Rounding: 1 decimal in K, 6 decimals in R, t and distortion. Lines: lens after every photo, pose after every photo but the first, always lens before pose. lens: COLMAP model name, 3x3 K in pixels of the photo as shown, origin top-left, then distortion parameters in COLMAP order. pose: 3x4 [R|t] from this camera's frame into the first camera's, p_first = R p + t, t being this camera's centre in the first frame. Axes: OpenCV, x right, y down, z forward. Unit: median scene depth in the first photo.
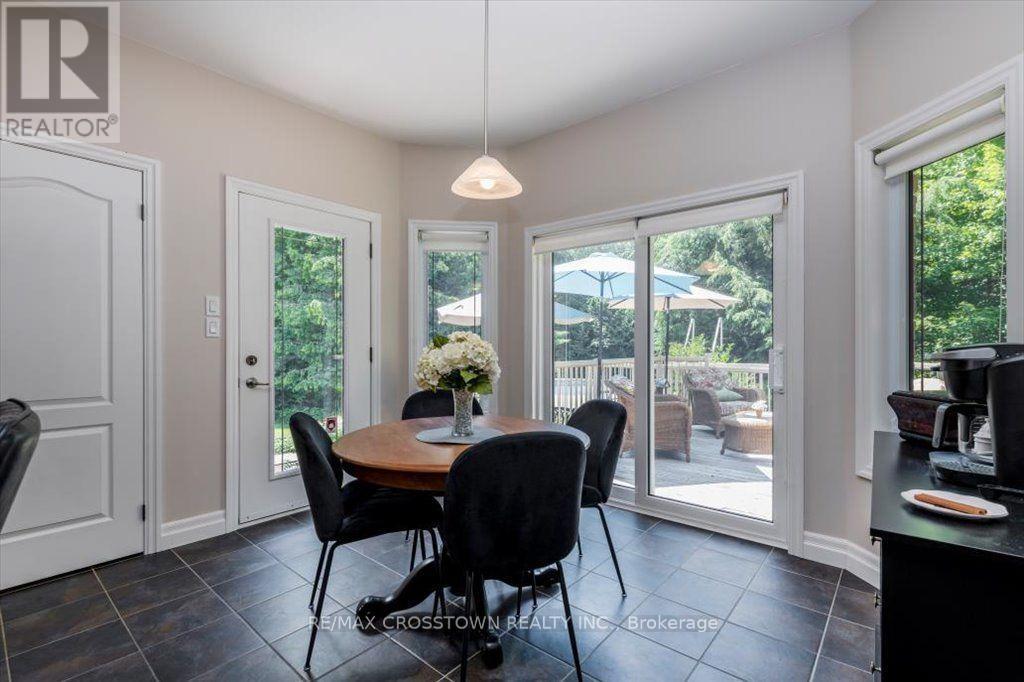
lens RADIAL K [[469.6, 0, 506.5], [0, 469.6, 345.4], [0, 0, 1]] dist [0.011274, -0.001930]
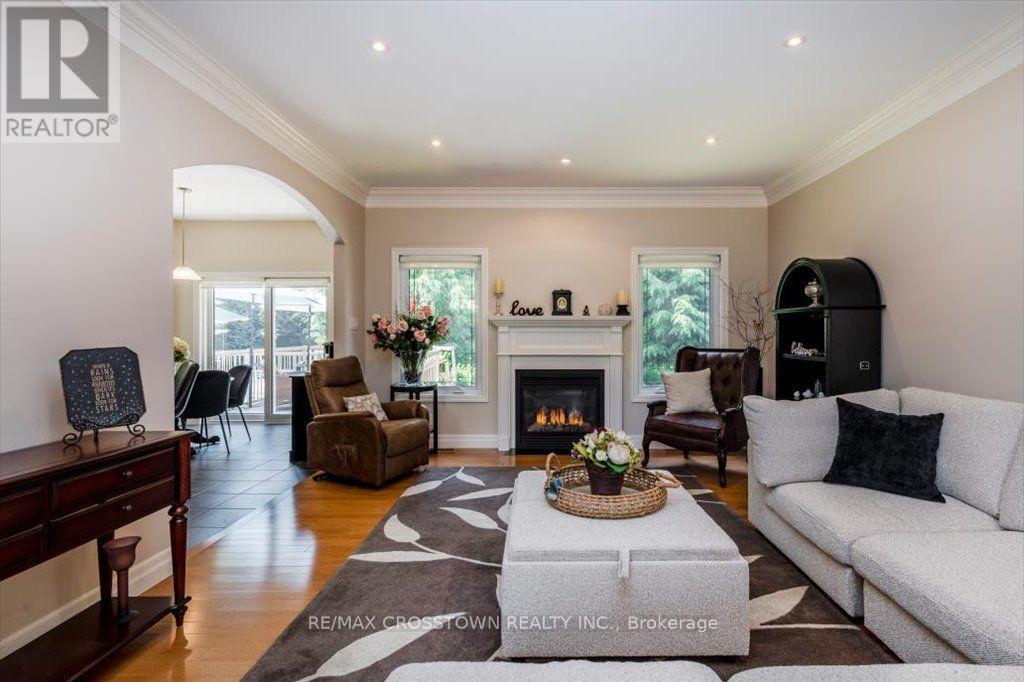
lens RADIAL K [[469.6, 0, 522.7], [0, 469.6, 338.1], [0, 0, 1]] dist [0.011274, -0.001930]
pose [[0.773198, 0.002060, 0.634161, -0.226122], [-0.005376, 0.999980, 0.003306, -0.038669], [-0.634141, -0.005965, 0.773194, -1.887700]]
